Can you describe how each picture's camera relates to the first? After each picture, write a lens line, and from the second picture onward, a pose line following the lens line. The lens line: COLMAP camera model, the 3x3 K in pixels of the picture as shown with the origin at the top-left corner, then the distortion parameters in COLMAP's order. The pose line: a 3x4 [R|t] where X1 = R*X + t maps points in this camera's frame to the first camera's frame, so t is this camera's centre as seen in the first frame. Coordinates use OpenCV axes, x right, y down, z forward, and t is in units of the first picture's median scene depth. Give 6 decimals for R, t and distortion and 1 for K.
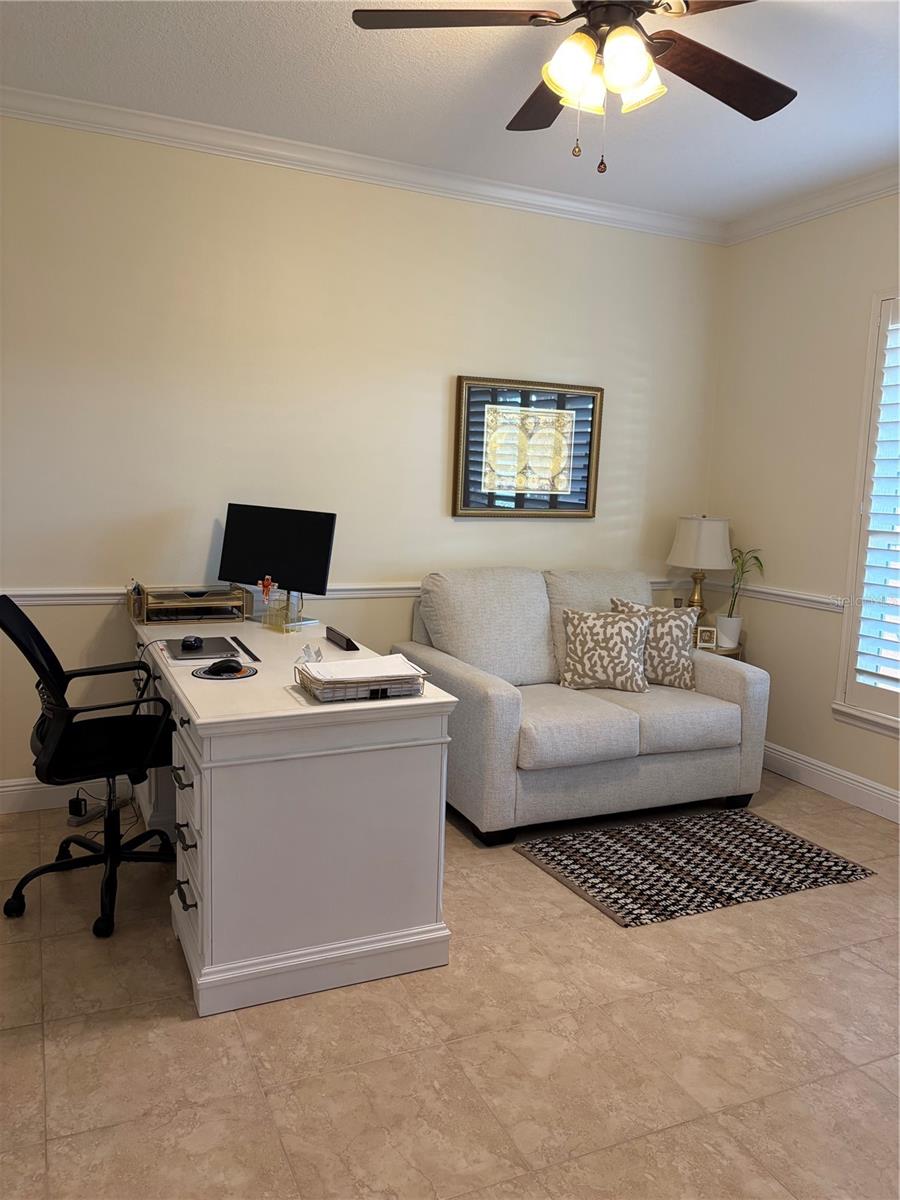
lens RADIAL K [[908.7, 0, 450.0], [0, 908.7, 600.0], [0, 0, 1]] dist [0.044363, -0.051531]
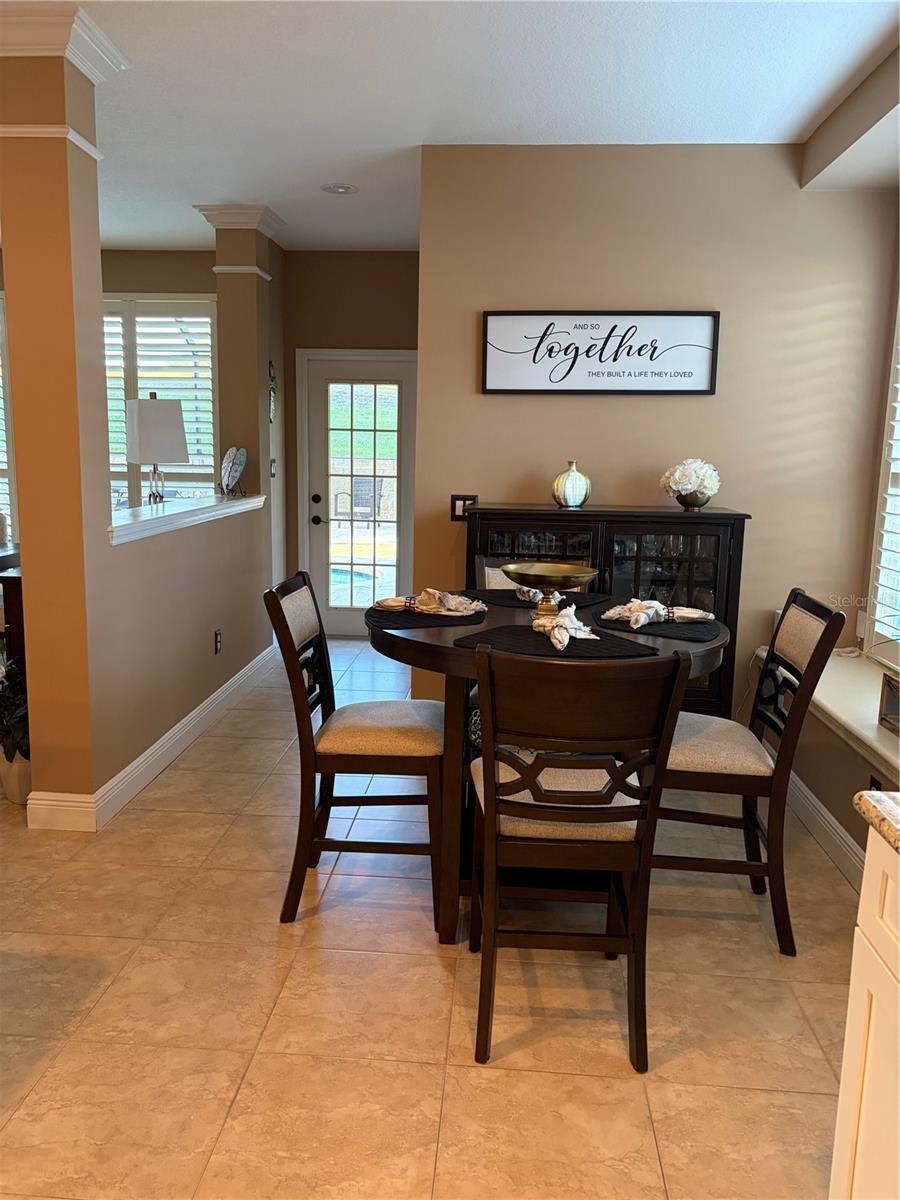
lens RADIAL K [[908.7, 0, 450.0], [0, 908.7, 600.0], [0, 0, 1]] dist [0.044363, -0.051531]
pose [[-0.474200, 0.107226, -0.873863, 0.521293], [-0.152158, 0.967639, 0.201301, -0.209896], [0.867169, 0.228423, -0.442539, 1.583206]]
